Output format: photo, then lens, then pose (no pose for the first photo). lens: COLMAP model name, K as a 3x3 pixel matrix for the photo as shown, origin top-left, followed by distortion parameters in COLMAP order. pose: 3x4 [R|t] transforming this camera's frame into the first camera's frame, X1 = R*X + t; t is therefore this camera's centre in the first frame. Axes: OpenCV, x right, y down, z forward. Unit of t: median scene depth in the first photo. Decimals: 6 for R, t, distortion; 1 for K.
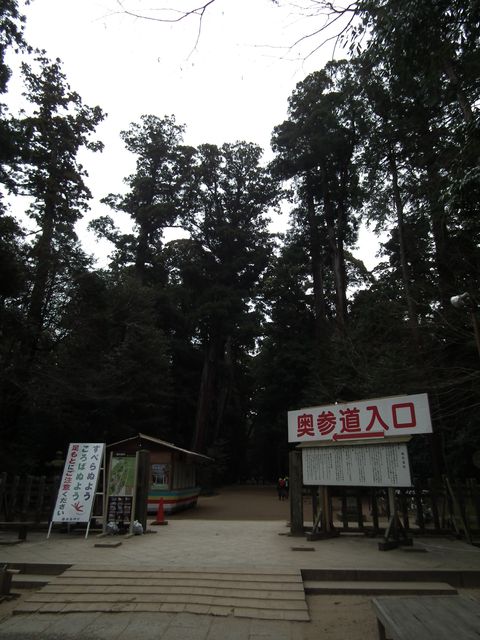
lens RADIAL K [[447.1, 0, 239.7], [0, 447.1, 320.1], [0, 0, 1]] dist [0.010609, -0.000615]
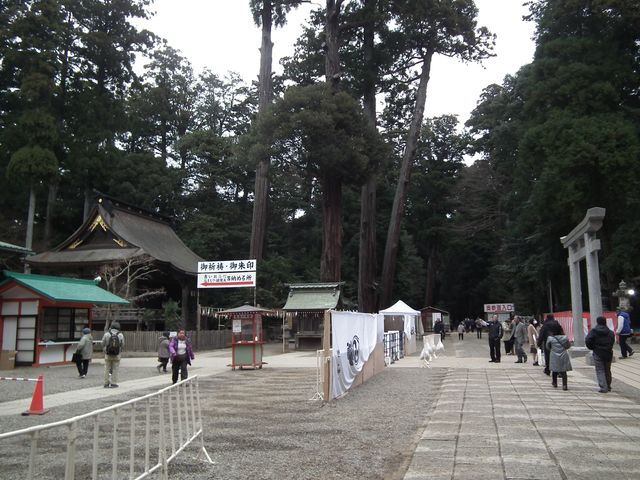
lens RADIAL K [[569.8, 0, 320.7], [0, 569.8, 240.3], [0, 0, 1]] dist [-0.005884, -0.000879]
pose [[0.988545, -0.034943, -0.146827, -0.592073], [0.062906, 0.979694, 0.190373, -1.474984], [0.137193, -0.197428, 0.970670, -4.193922]]
